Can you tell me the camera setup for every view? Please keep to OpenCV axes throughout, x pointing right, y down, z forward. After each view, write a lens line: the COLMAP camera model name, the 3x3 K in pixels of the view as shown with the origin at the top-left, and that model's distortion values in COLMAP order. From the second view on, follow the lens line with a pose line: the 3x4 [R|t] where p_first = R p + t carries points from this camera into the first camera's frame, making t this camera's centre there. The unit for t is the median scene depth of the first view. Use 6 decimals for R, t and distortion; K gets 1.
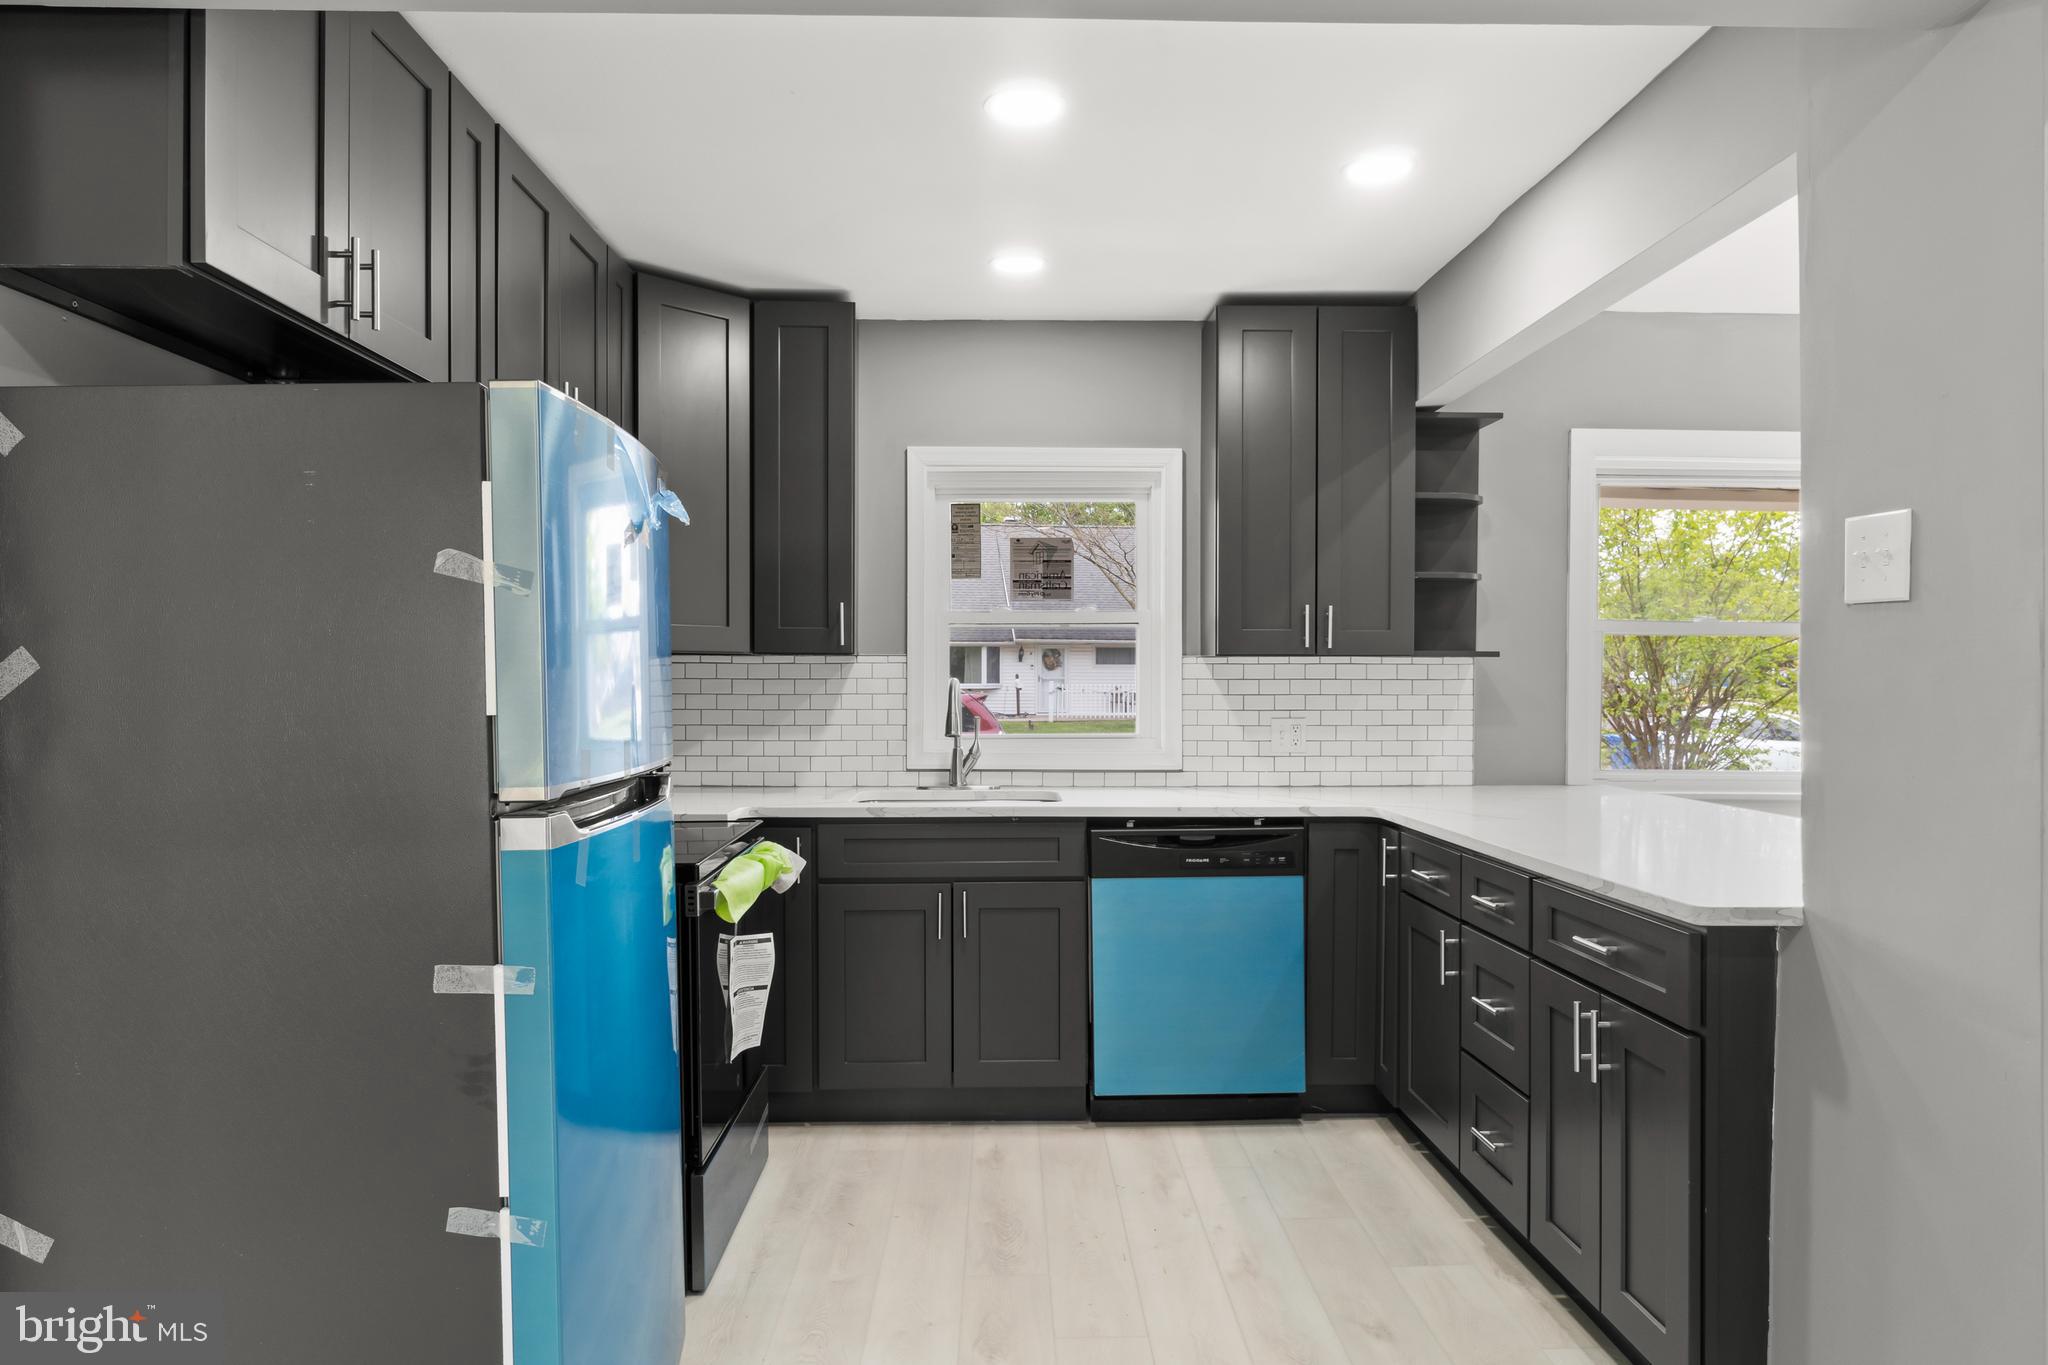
lens RADIAL K [[1314.1, 0, 1018.4], [0, 1314.1, 700.5], [0, 0, 1]] dist [-0.003104, -0.000803]
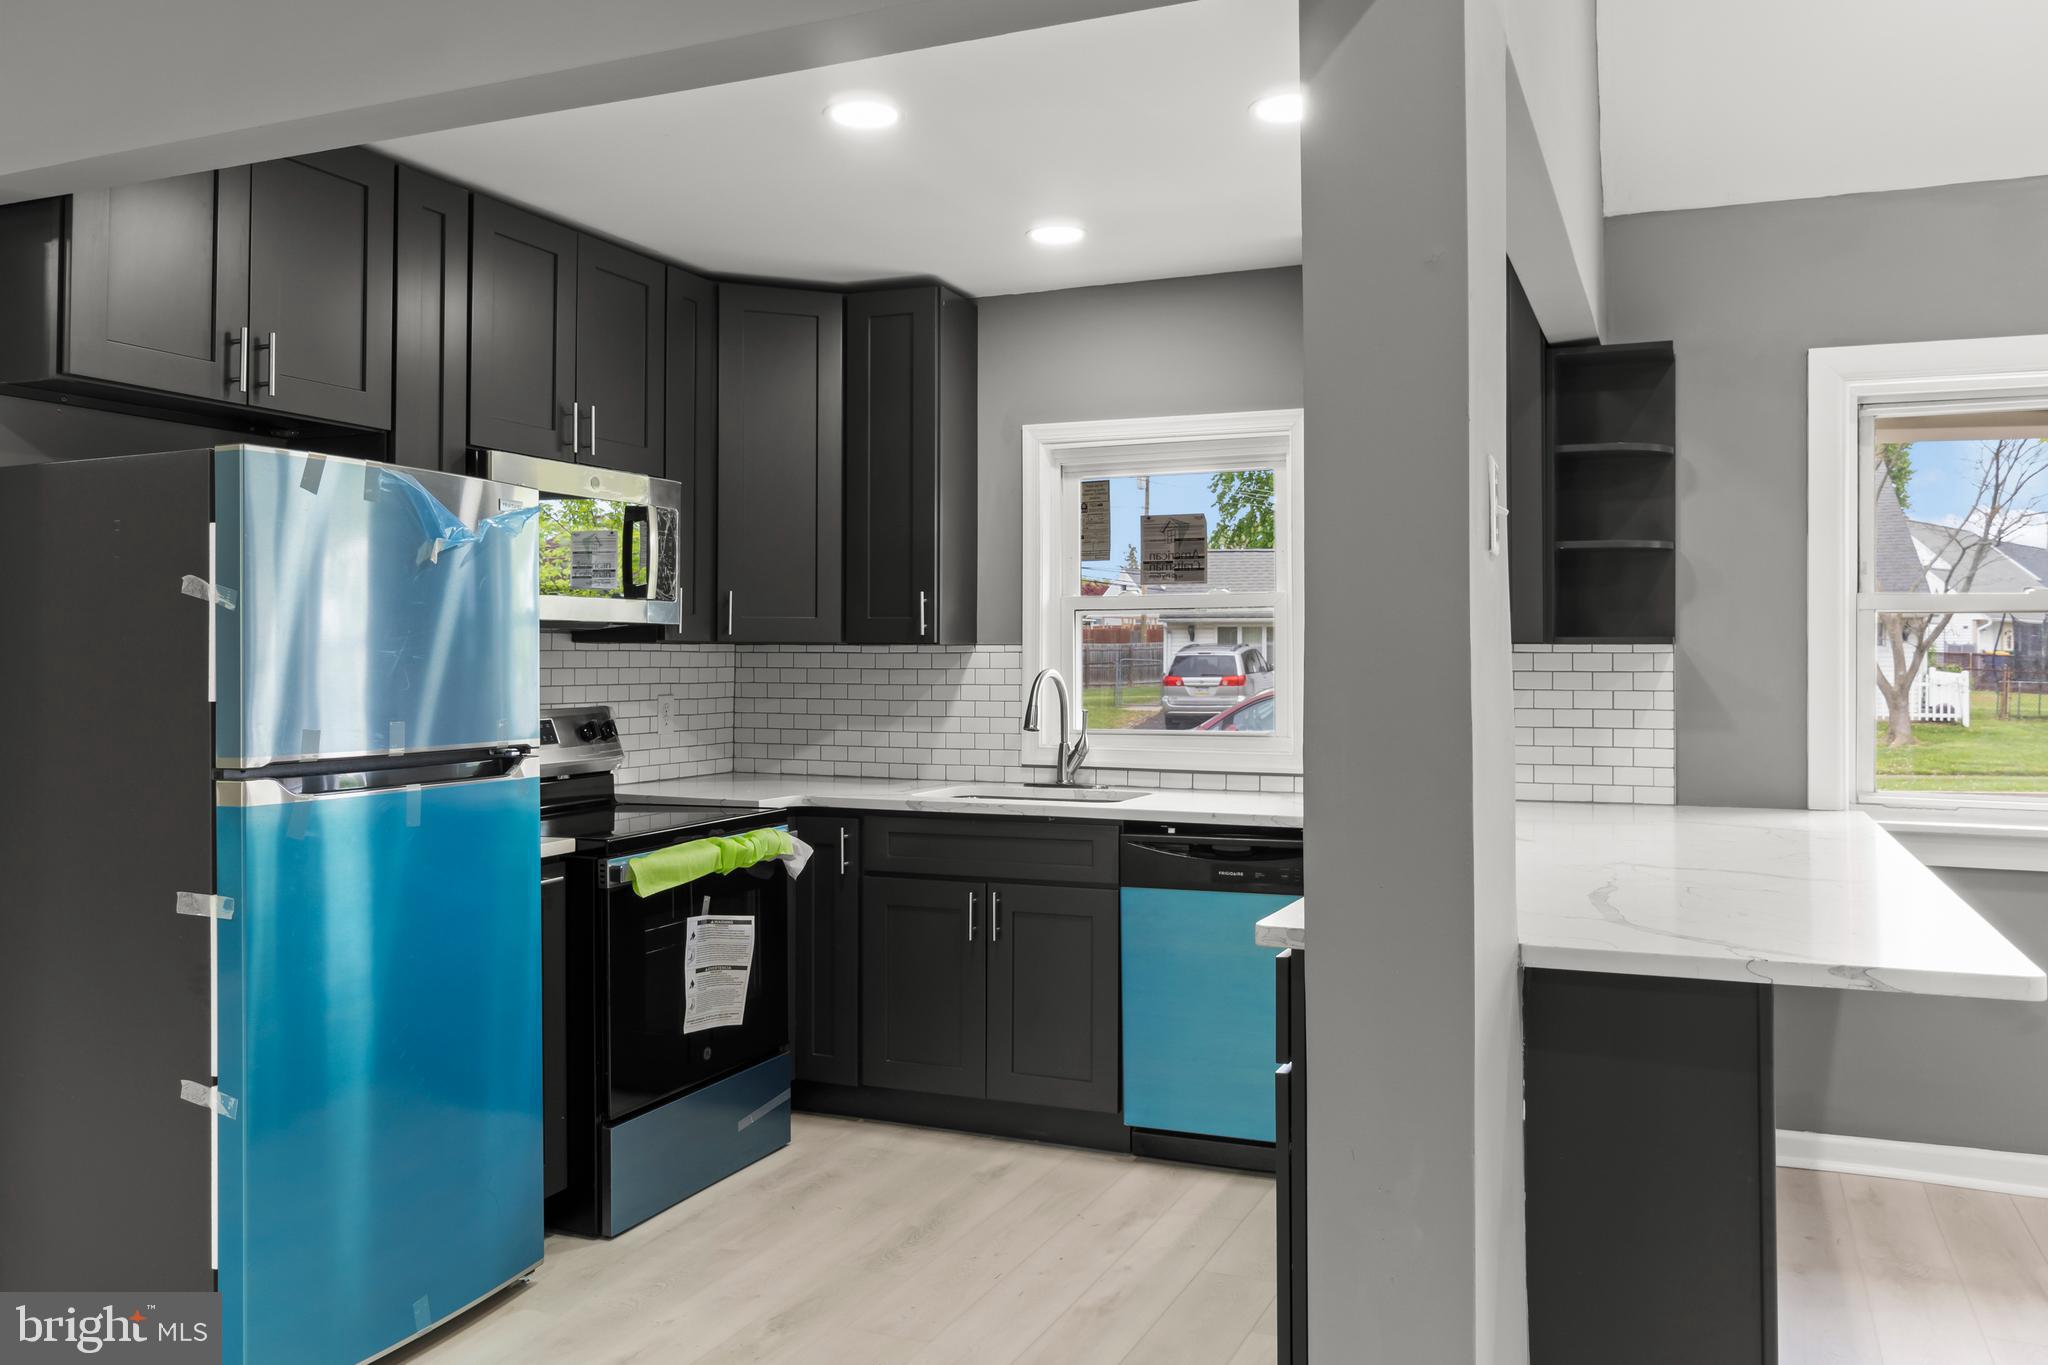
lens RADIAL K [[1571.2, 0, 1011.2], [0, 1571.2, 641.7], [0, 0, 1]] dist [-0.001263, -0.002183]
pose [[0.908137, -0.004621, -0.418647, 0.414819], [-0.008026, 0.999563, -0.028444, -0.004261], [0.418595, 0.029191, 0.907704, -0.034953]]
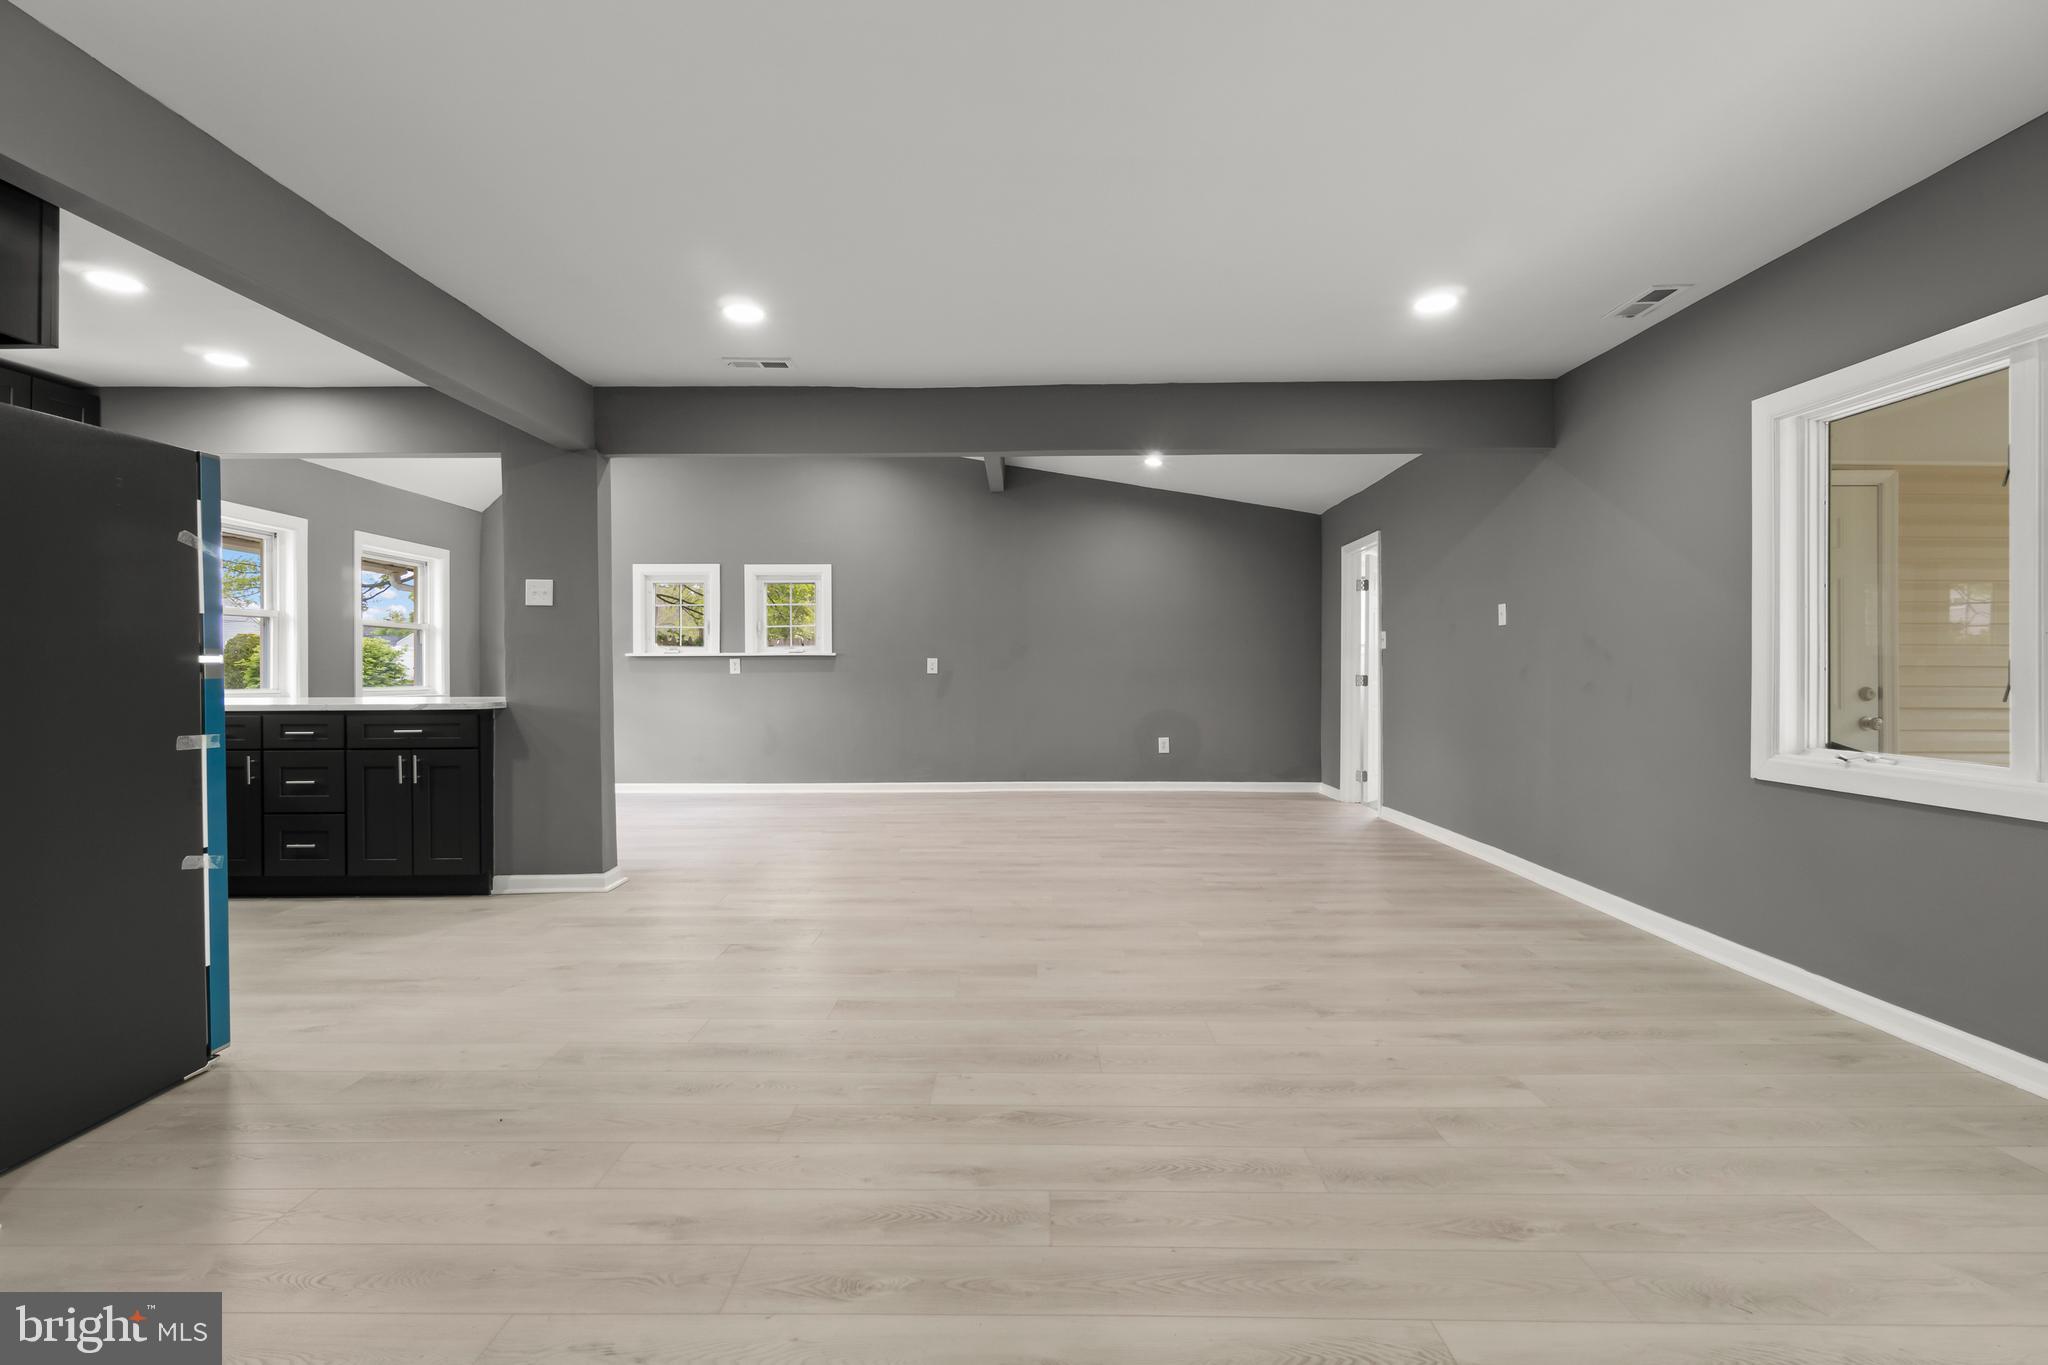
lens RADIAL K [[909.6, 0, 1017.1], [0, 909.6, 674.1], [0, 0, 1]] dist [-0.000283, 0.000590]
pose [[0.028456, -0.003788, 0.999588, -0.768186], [0.018264, 0.999828, 0.003269, 0.053716], [-0.999428, 0.018163, 0.028520, -0.137583]]
